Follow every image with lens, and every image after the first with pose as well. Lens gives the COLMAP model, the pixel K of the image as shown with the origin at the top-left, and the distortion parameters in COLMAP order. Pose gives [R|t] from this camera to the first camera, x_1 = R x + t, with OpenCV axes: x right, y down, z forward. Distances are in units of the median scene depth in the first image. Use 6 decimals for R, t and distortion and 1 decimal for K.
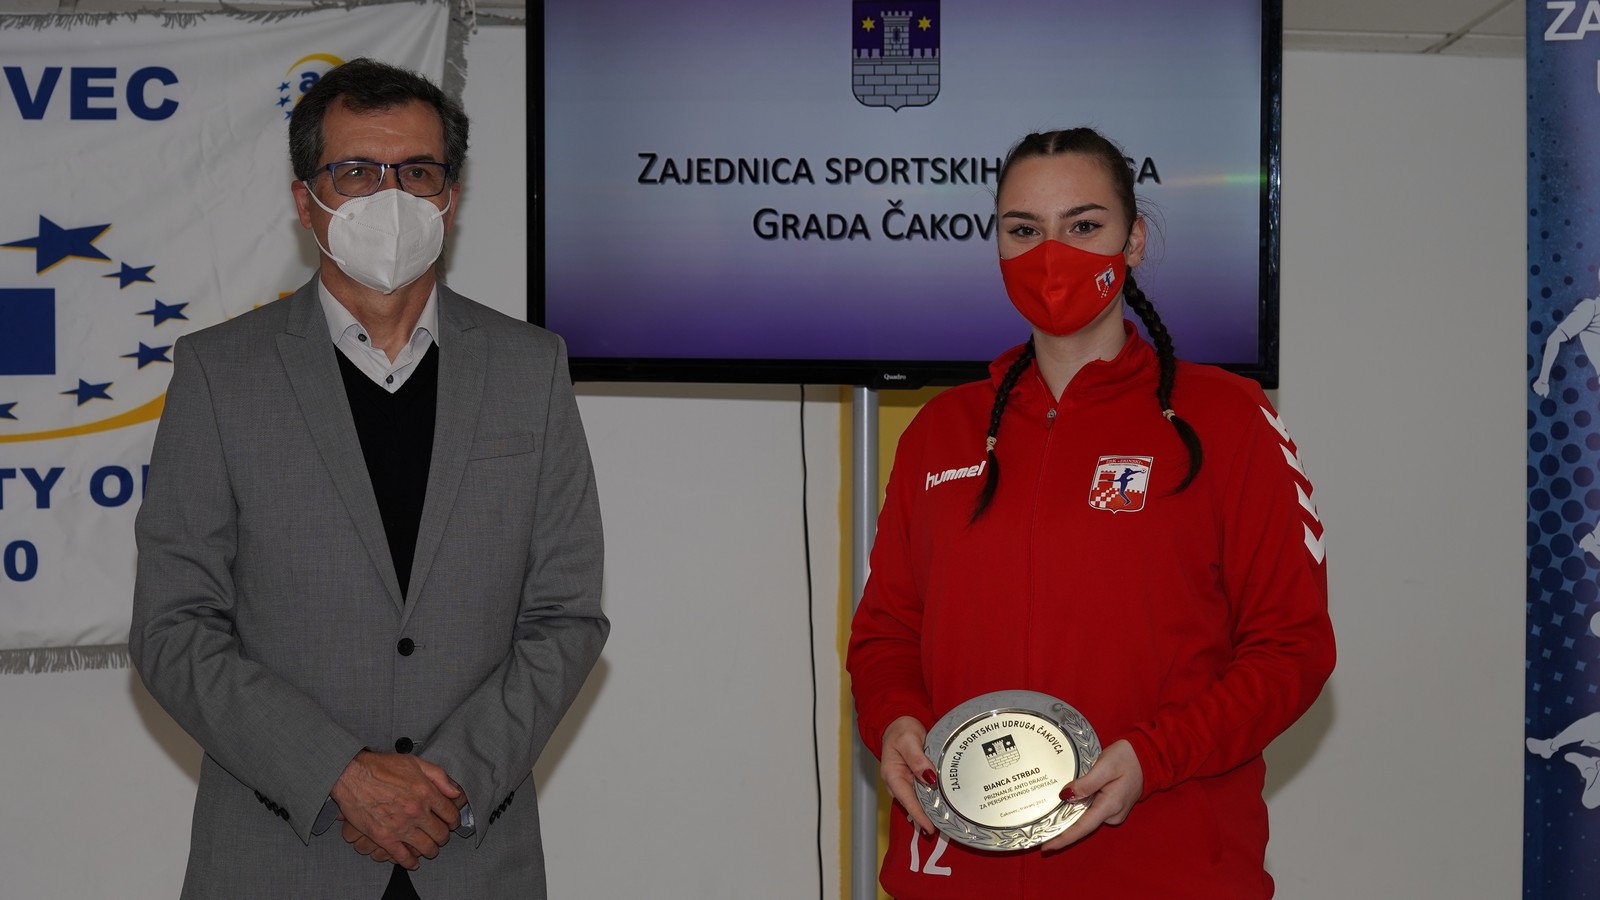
lens RADIAL K [[3492.3, 0, 803.5], [0, 3492.3, 468.0], [0, 0, 1]] dist [-0.038729, 0.733355]
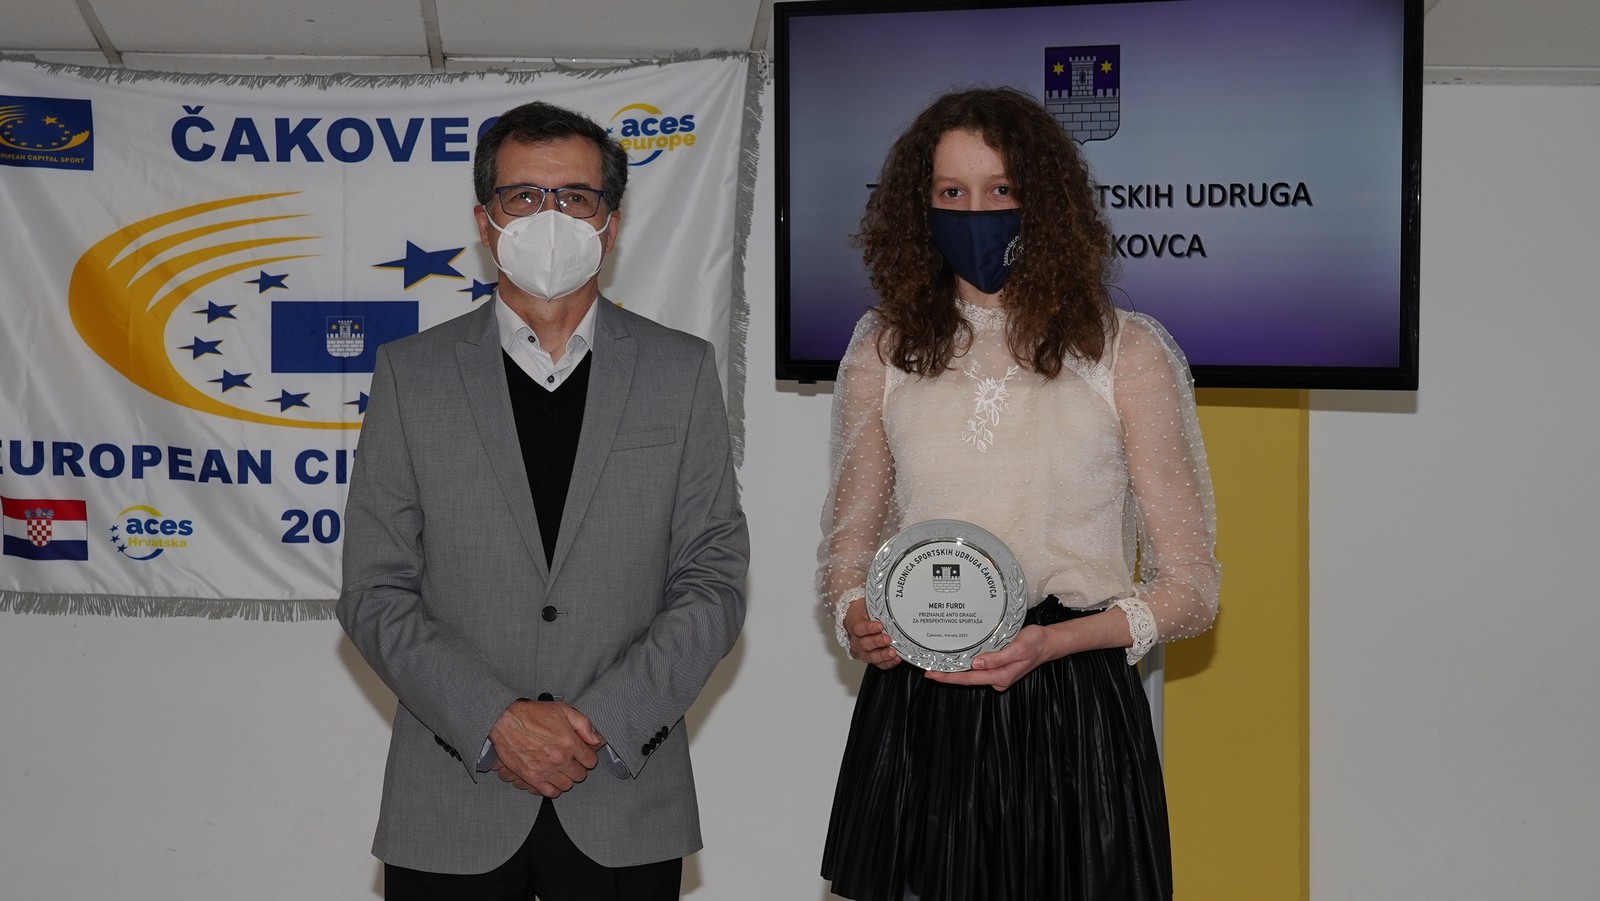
lens RADIAL K [[2780.8, 0, 795.9], [0, 2780.8, 448.1], [0, 0, 1]] dist [0.059105, 0.024595]
pose [[0.976211, 0.009649, -0.216607, 0.132912], [-0.008886, 0.999950, 0.004495, -0.006424], [0.216640, -0.002463, 0.976249, 0.092355]]
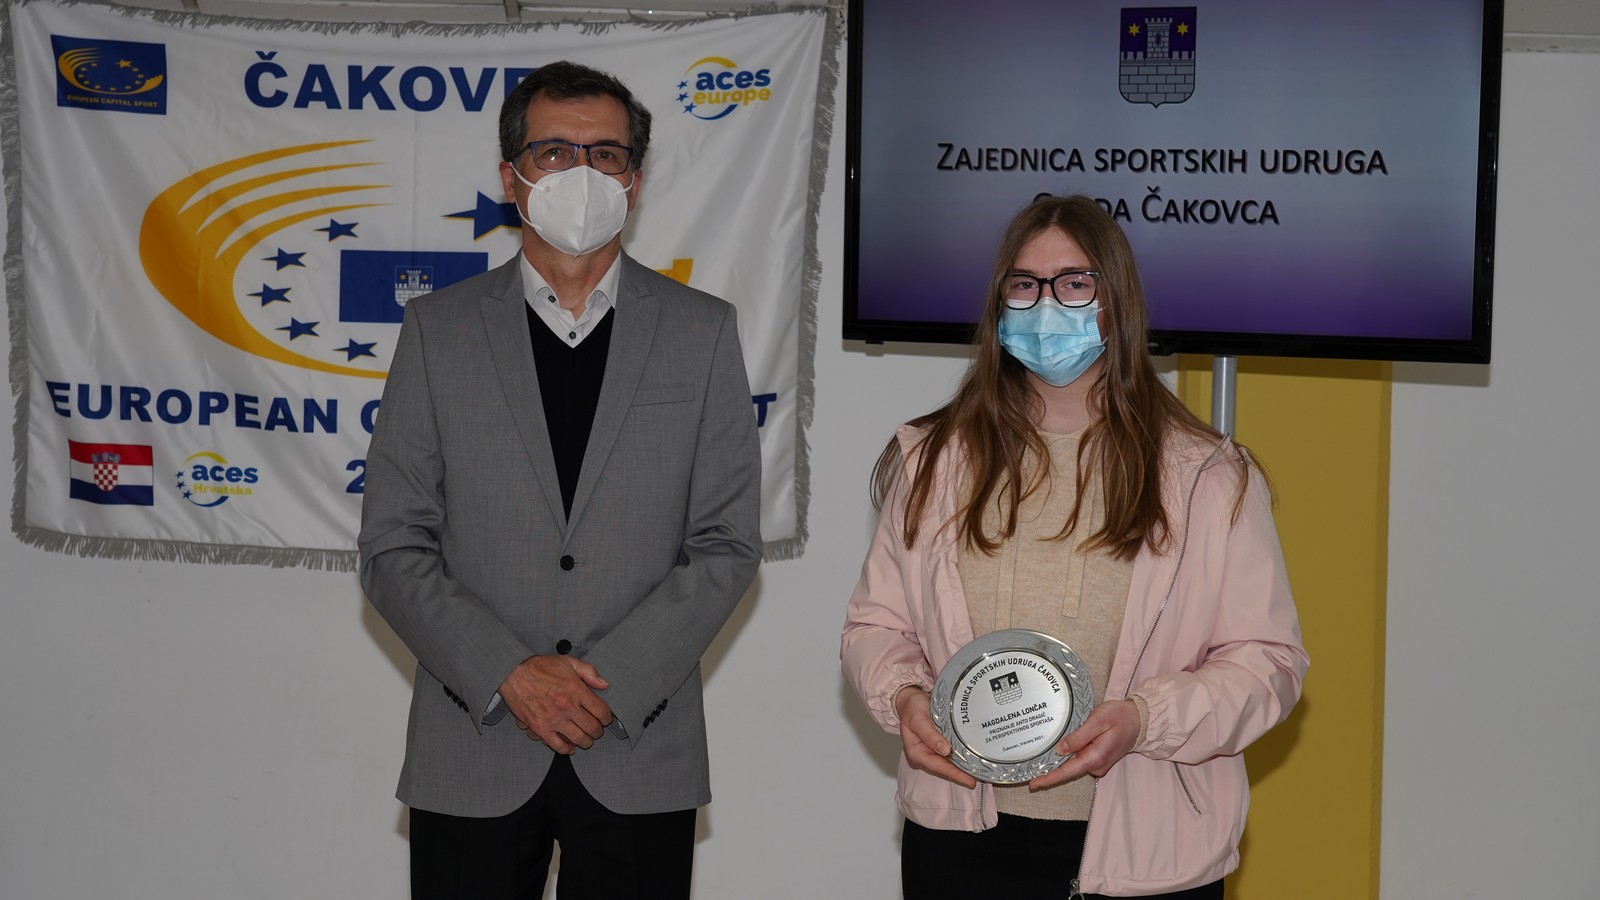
lens RADIAL K [[2870.4, 0, 811.5], [0, 2870.4, 449.3], [0, 0, 1]] dist [0.036651, 0.004204]
pose [[0.967948, 0.034626, -0.248752, 0.152611], [-0.030936, 0.999346, 0.018731, -0.006166], [0.249238, -0.010435, 0.968386, 0.076212]]
